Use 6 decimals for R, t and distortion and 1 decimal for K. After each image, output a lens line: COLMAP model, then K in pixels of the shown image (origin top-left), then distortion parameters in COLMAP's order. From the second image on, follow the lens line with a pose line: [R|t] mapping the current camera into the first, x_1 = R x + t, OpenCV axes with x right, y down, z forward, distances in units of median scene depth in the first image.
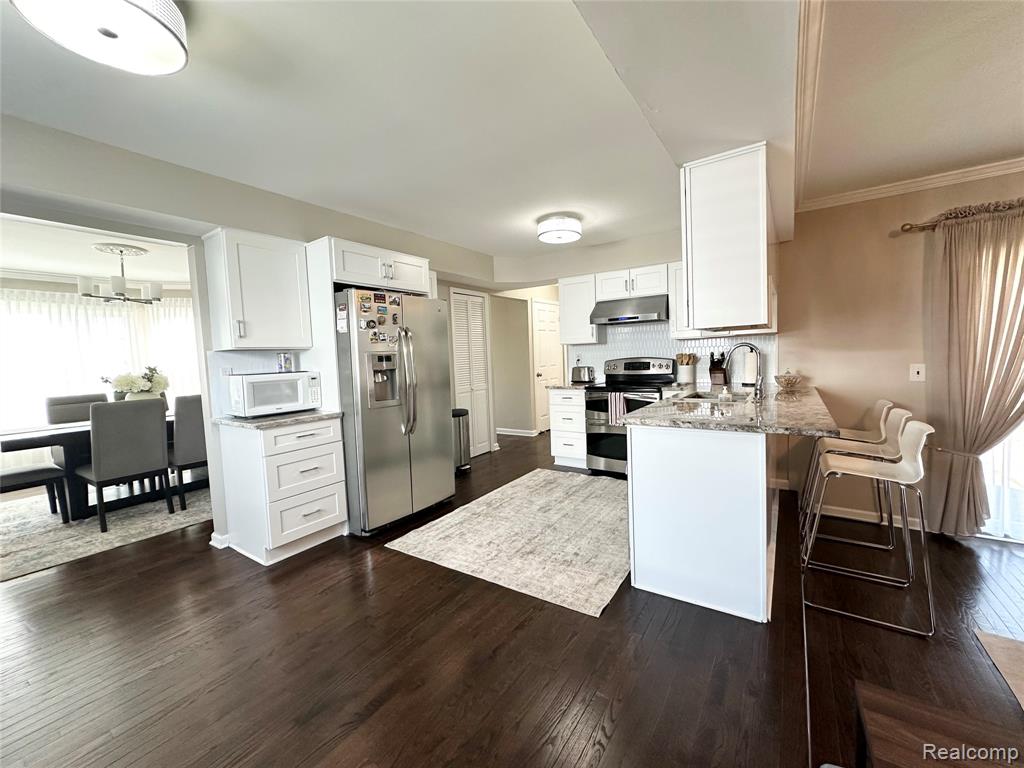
lens RADIAL K [[409.7, 0, 513.0], [0, 409.7, 389.4], [0, 0, 1]] dist [-0.000623, -0.000371]
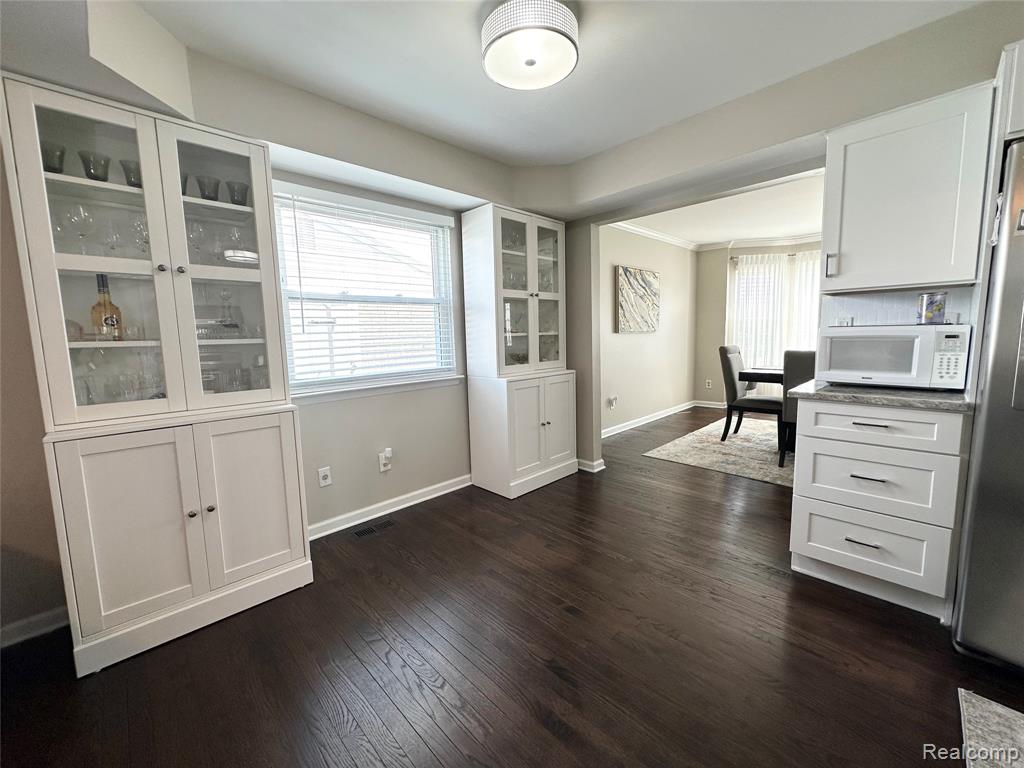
lens RADIAL K [[409.7, 0, 512.1], [0, 409.7, 384.1], [0, 0, 1]] dist [-0.000623, -0.000371]
pose [[-0.197069, 0.161999, -0.966913, 0.182441], [-0.048858, 0.983405, 0.174720, -0.029859], [0.979171, 0.081673, -0.185884, 0.490991]]
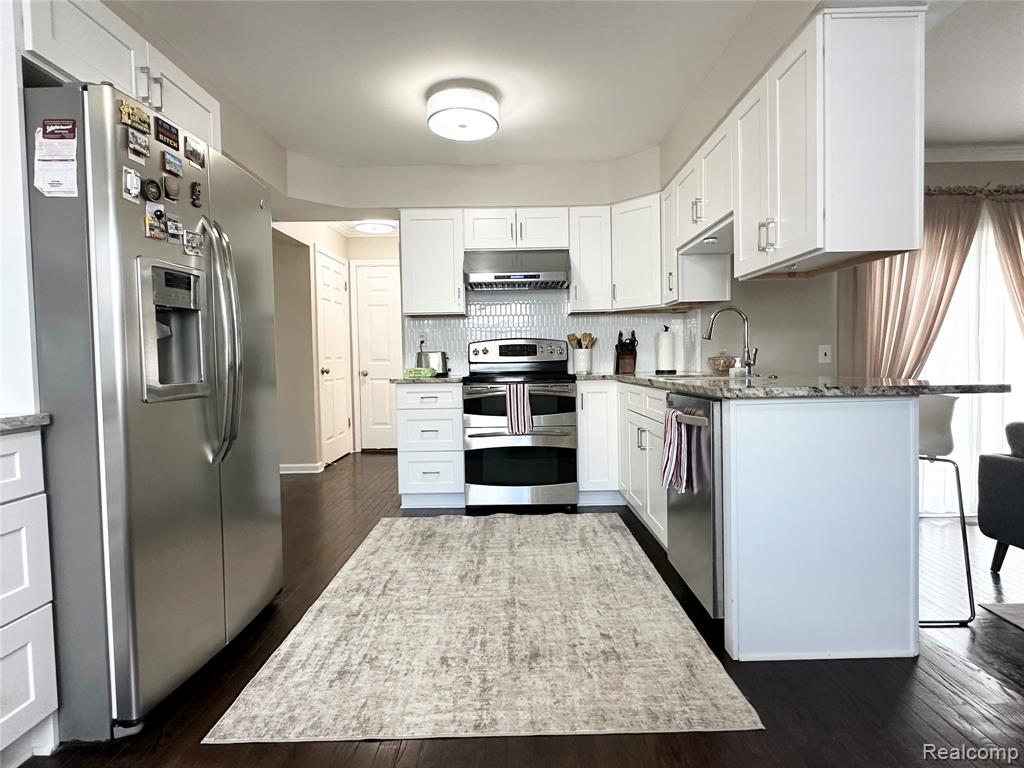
lens RADIAL K [[546.7, 0, 516.3], [0, 546.7, 389.1], [0, 0, 1]] dist [-0.007023, 0.002169]
pose [[0.828889, -0.007931, 0.559358, -0.319892], [0.033151, 0.998839, -0.034963, 0.060122], [-0.558431, 0.047524, 0.828189, 0.338380]]
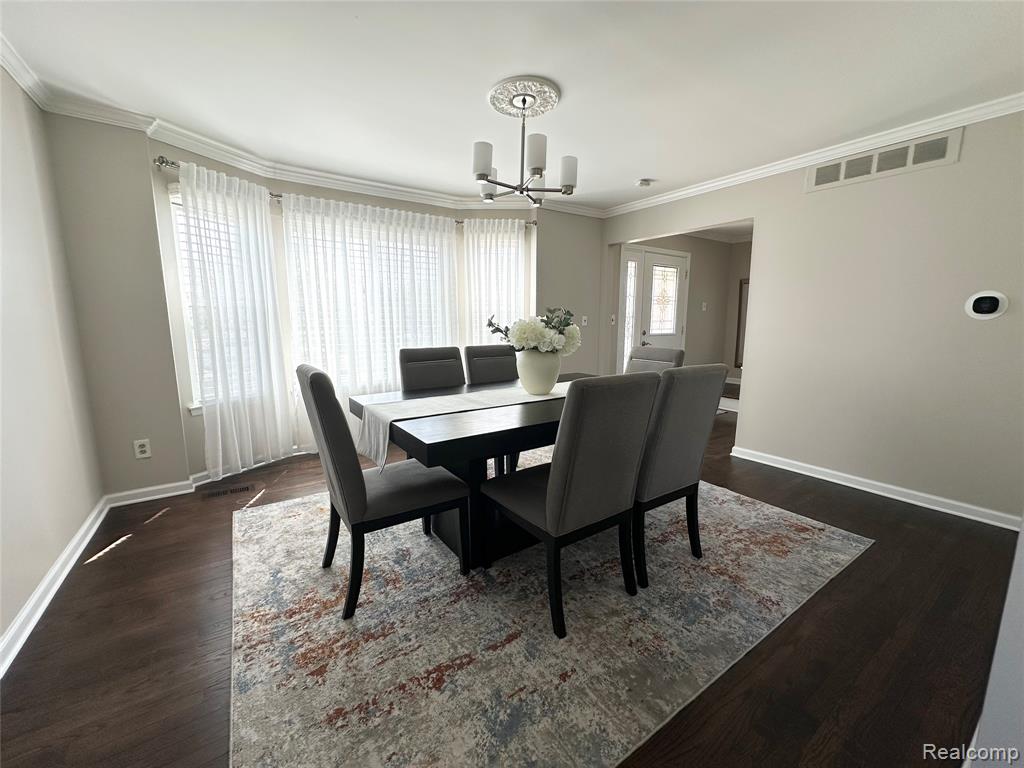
lens RADIAL K [[409.7, 0, 513.2], [0, 409.7, 379.7], [0, 0, 1]] dist [-0.000623, -0.000371]
pose [[0.931745, 0.091844, -0.351305, -0.933198], [-0.064435, 0.993949, 0.088960, -0.004274], [0.357350, -0.060252, 0.932025, 0.545004]]
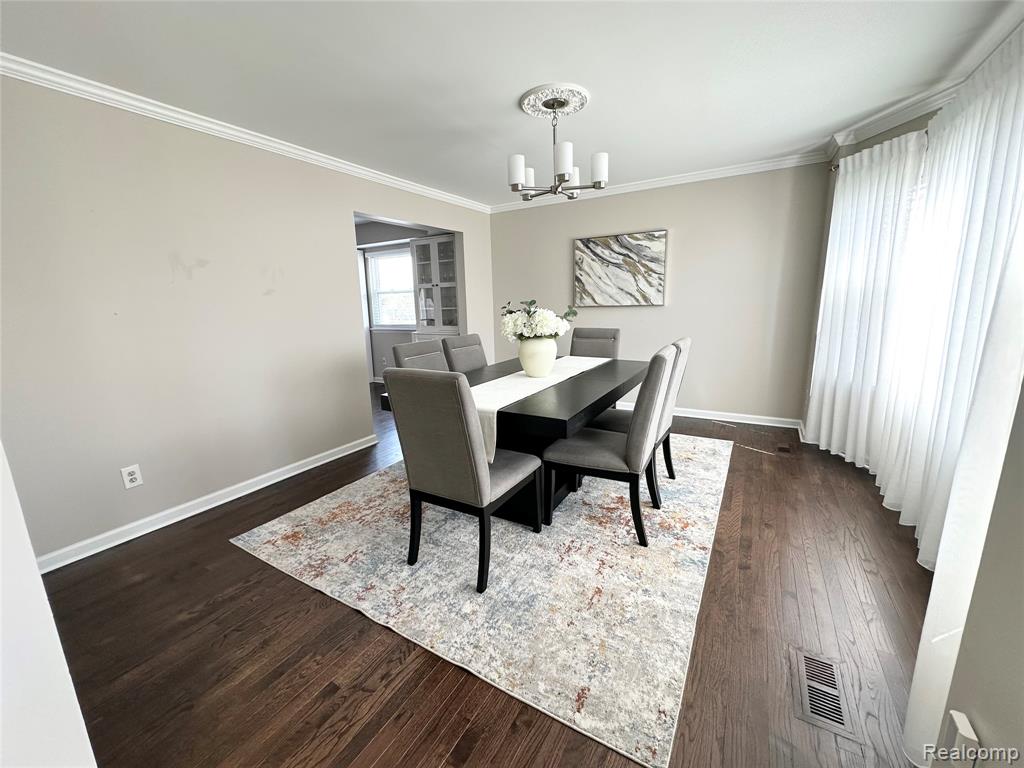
lens RADIAL K [[409.7, 0, 511.8], [0, 409.7, 381.2], [0, 0, 1]] dist [-0.000623, -0.000371]
pose [[-0.996303, 0.073487, -0.044493, -1.059789], [0.058153, 0.958141, 0.280329, -0.148437], [0.063232, 0.276706, -0.958872, 2.099799]]
